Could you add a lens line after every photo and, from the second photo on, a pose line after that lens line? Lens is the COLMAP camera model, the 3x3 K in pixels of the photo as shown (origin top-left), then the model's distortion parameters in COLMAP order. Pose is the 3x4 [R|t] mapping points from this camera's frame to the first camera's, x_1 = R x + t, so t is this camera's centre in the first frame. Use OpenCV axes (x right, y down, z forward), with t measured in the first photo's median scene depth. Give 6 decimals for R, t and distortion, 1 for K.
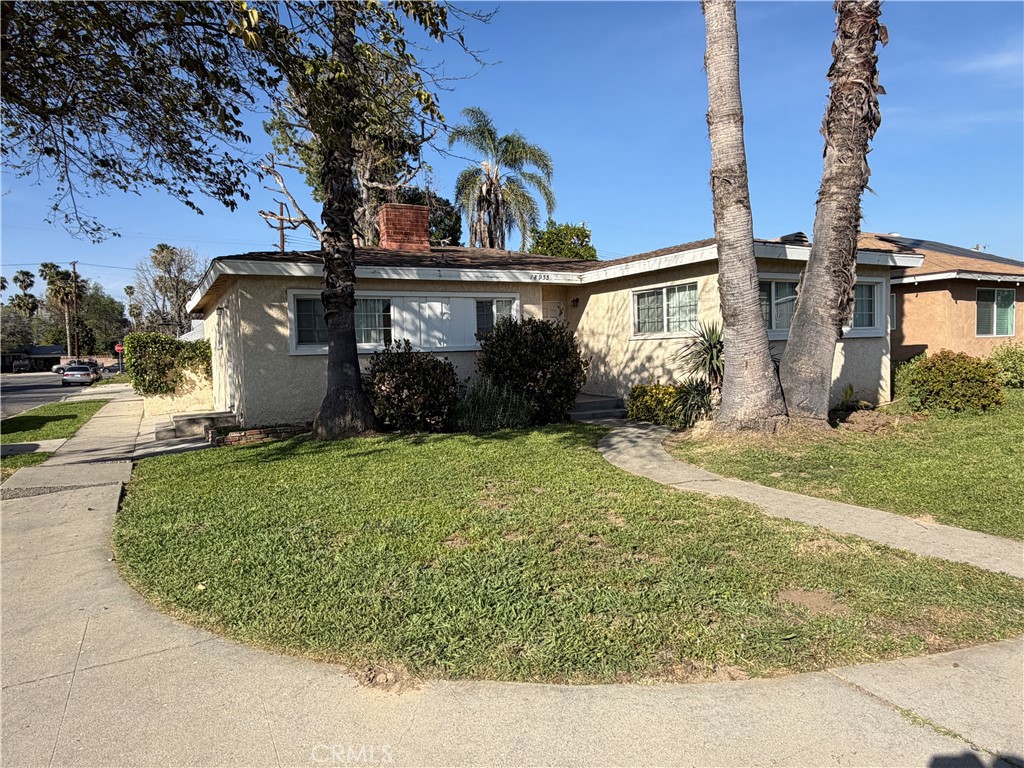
lens RADIAL K [[646.8, 0, 514.4], [0, 646.8, 385.7], [0, 0, 1]] dist [0.001275, 0.001870]
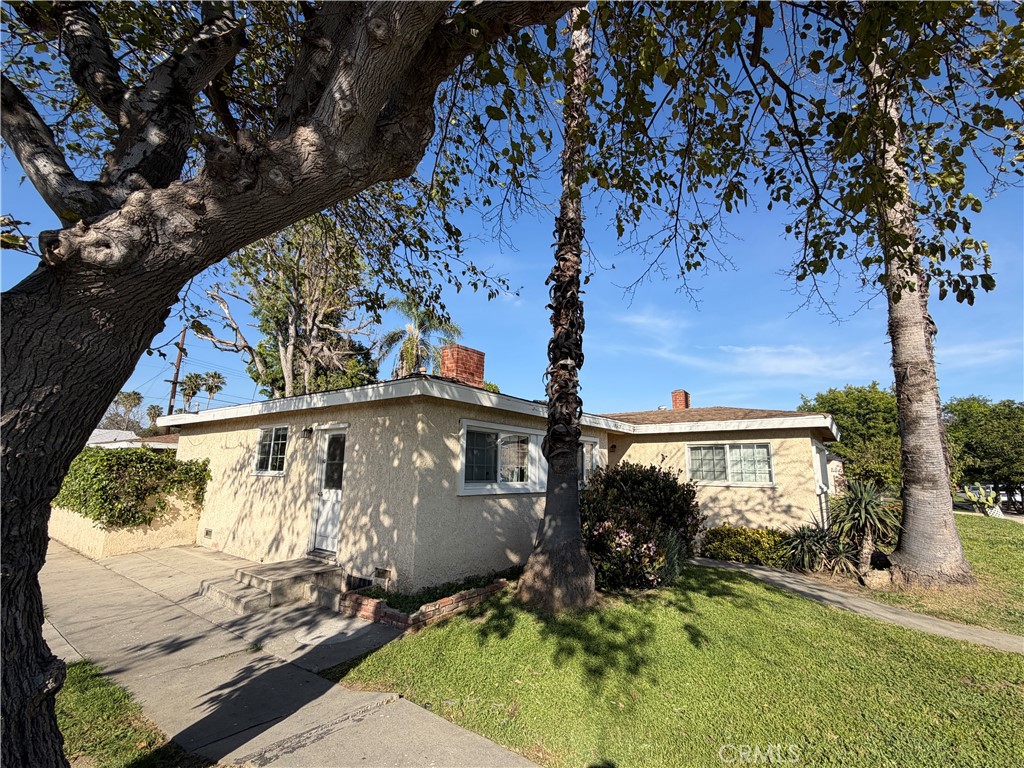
lens RADIAL K [[438.5, 0, 520.1], [0, 438.5, 385.5], [0, 0, 1]] dist [-0.001556, -0.000164]
pose [[0.893051, 0.123888, 0.432565, -0.514667], [-0.016103, 0.969533, -0.244431, -0.043209], [-0.449668, 0.211324, 0.867837, 0.393563]]
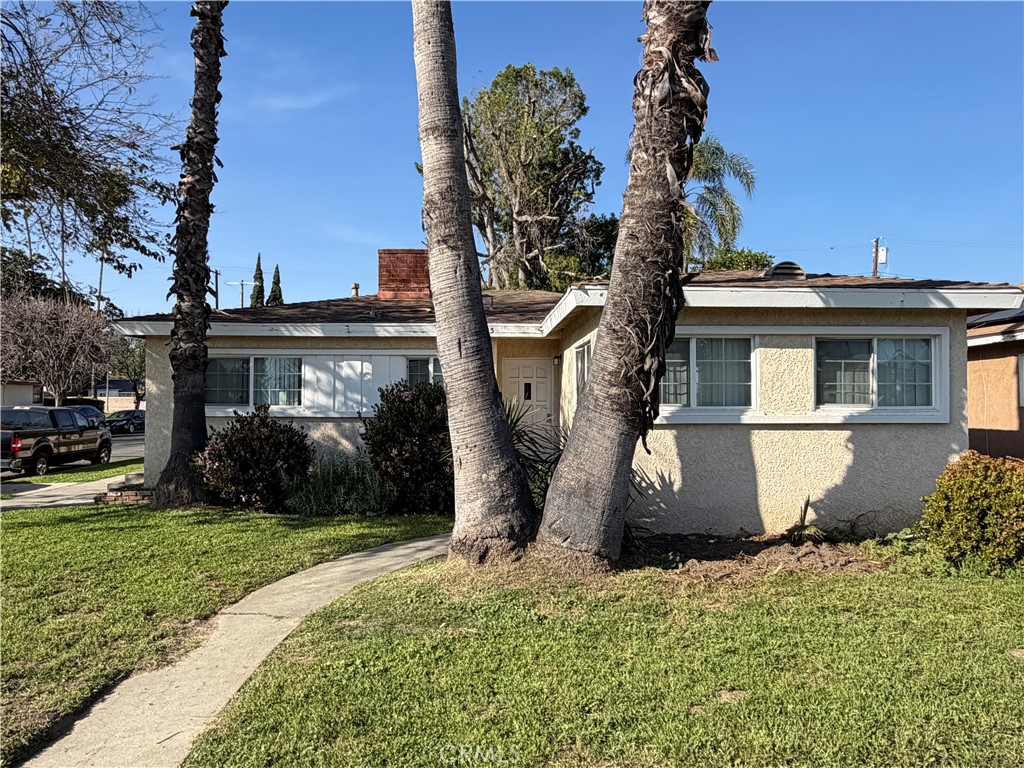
lens RADIAL K [[755.2, 0, 508.4], [0, 755.2, 383.8], [0, 0, 1]] dist [0.006829, -0.004980]
pose [[0.891036, 0.022324, -0.453383, 0.536213], [-0.054337, 0.996854, -0.057704, -0.050236], [0.450669, 0.076052, 0.889446, 0.183422]]
